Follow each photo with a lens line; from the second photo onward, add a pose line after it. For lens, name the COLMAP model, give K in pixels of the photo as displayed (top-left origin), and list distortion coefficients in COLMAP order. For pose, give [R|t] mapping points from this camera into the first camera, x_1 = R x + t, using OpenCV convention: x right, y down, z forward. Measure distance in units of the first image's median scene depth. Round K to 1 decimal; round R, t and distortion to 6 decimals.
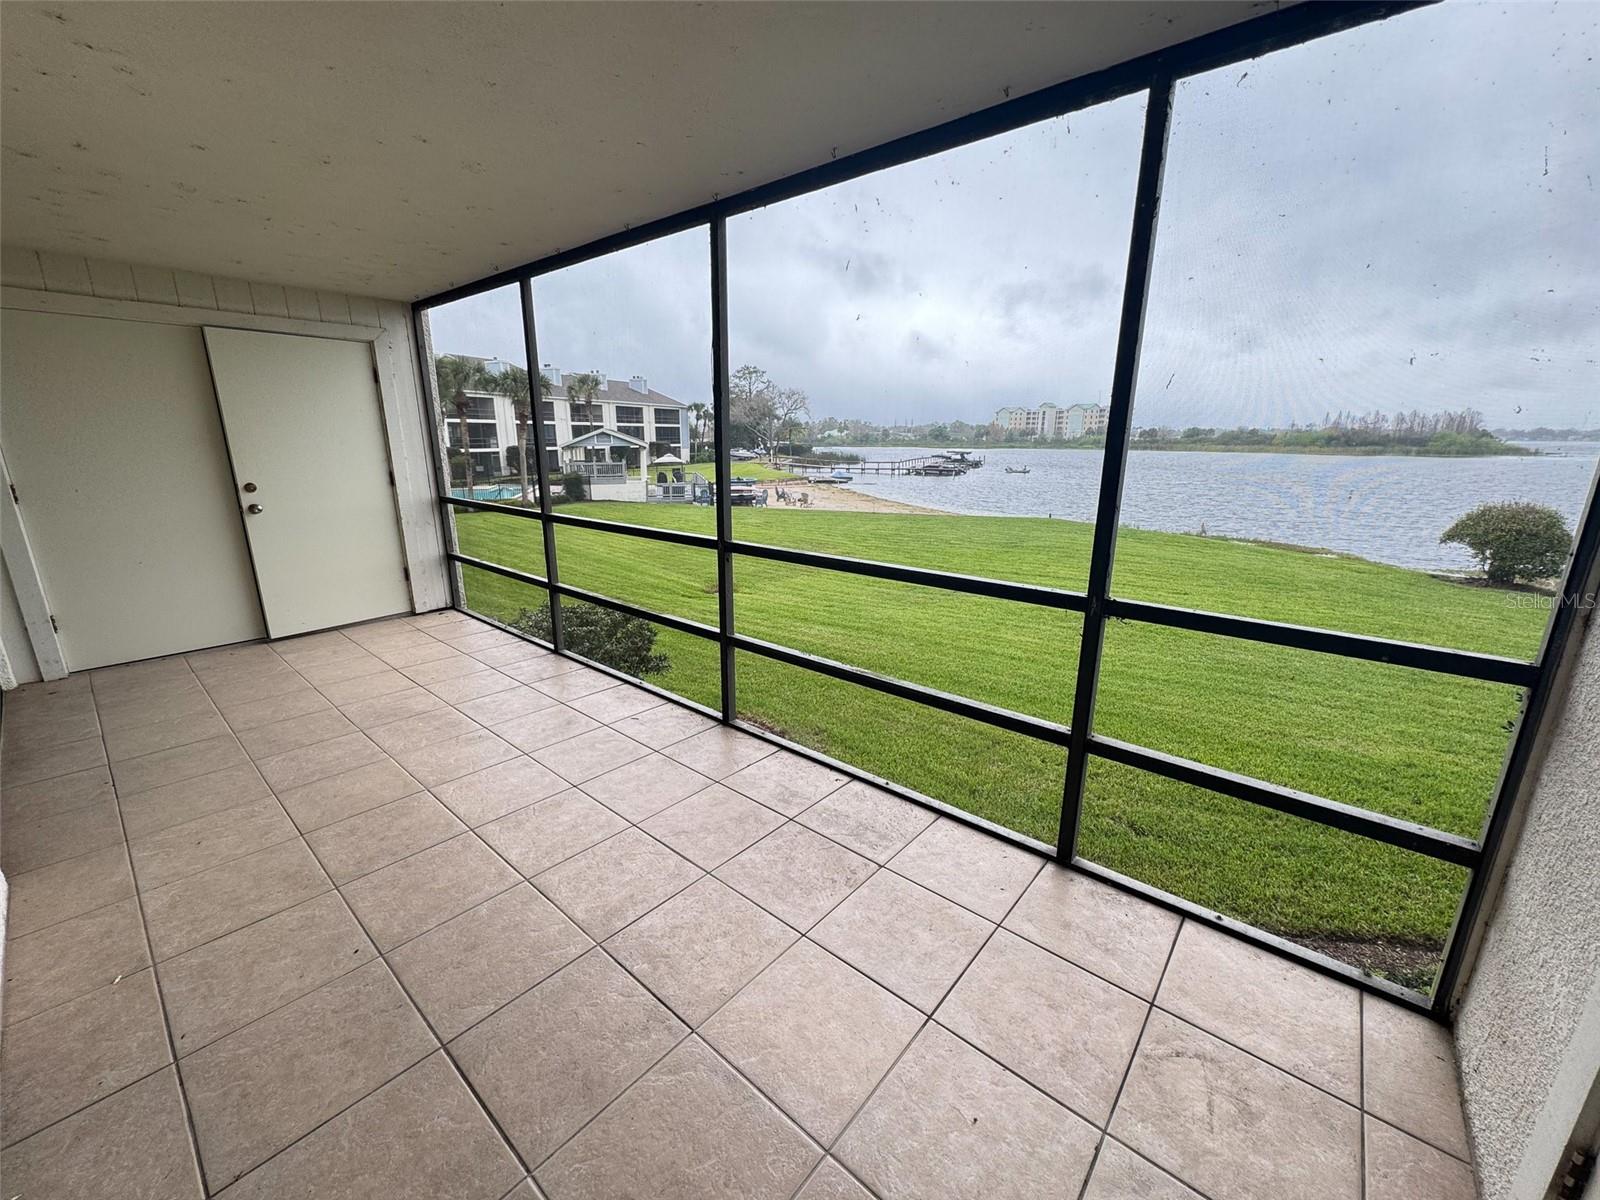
lens RADIAL K [[623.4, 0, 799.3], [0, 623.4, 609.4], [0, 0, 1]] dist [0.002543, -0.000178]
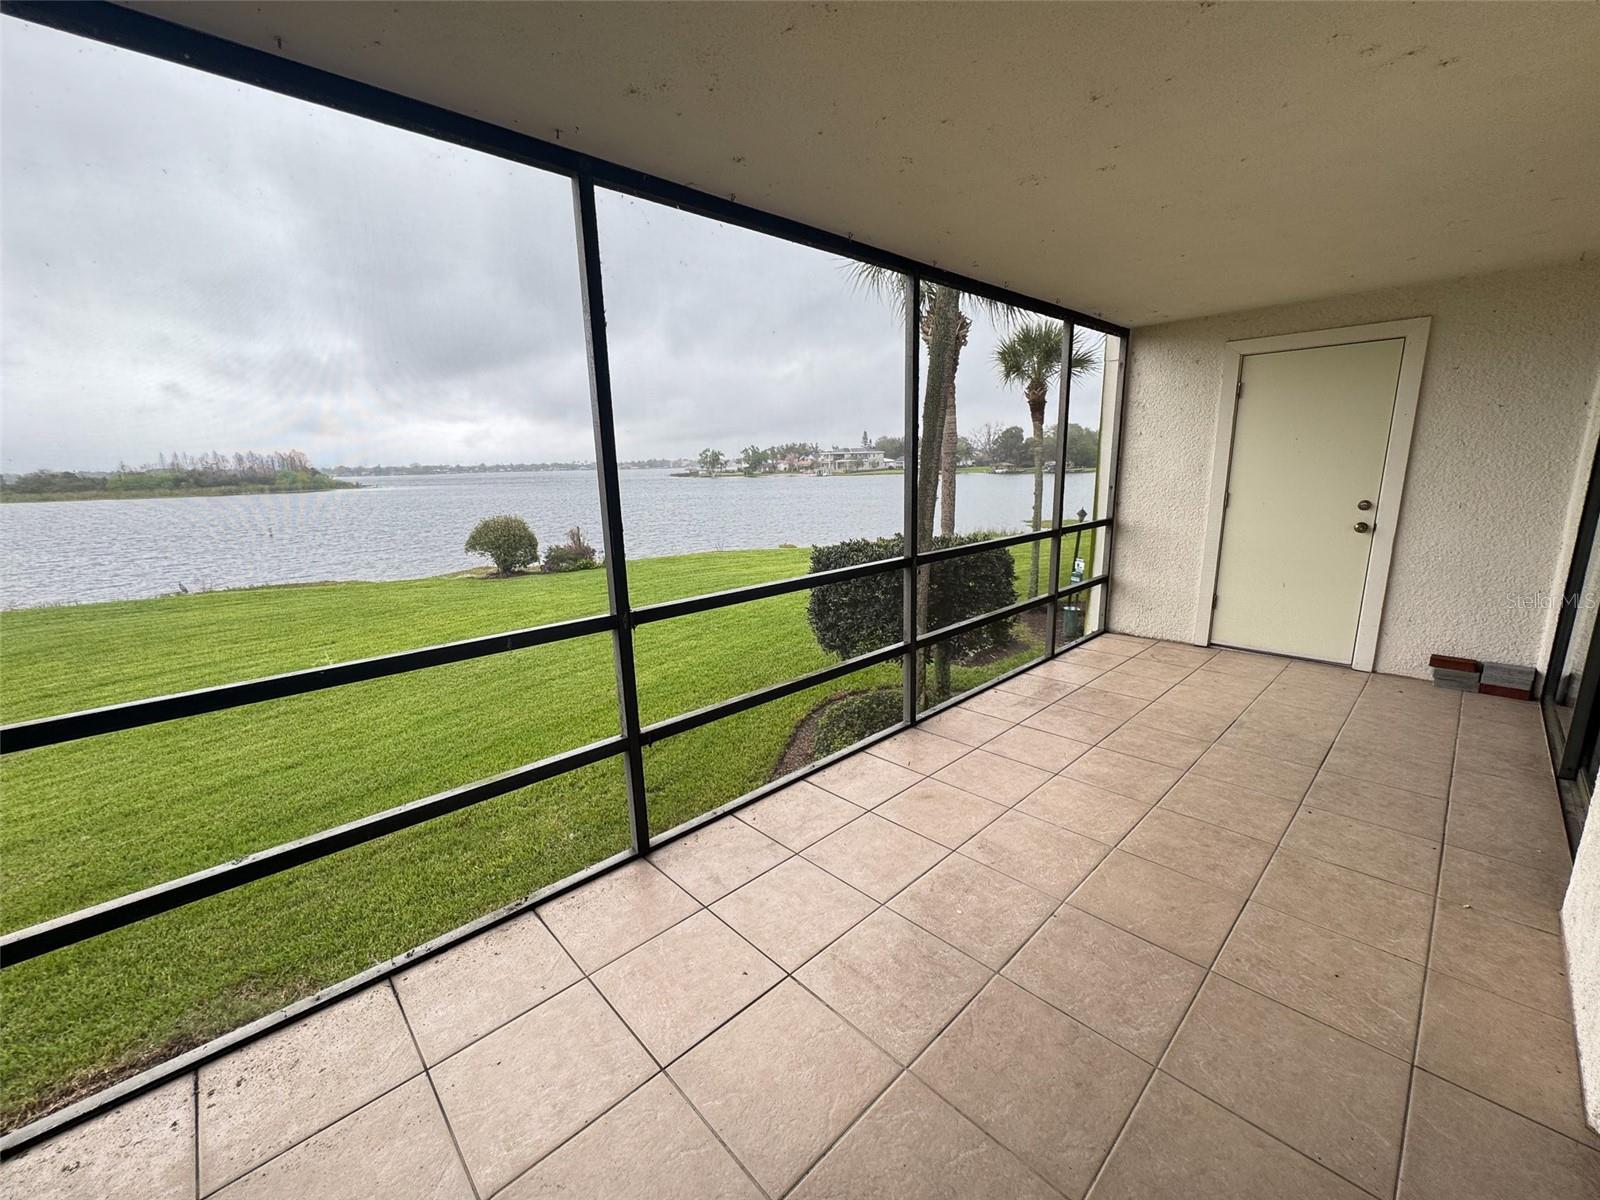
lens RADIAL K [[638.1, 0, 800.7], [0, 638.1, 602.1], [0, 0, 1]] dist [-0.002885, 0.000528]
pose [[0.114100, -0.218744, 0.969088, -0.559396], [0.291229, 0.939970, 0.177882, -0.128990], [-0.949825, 0.261930, 0.170955, 0.452561]]
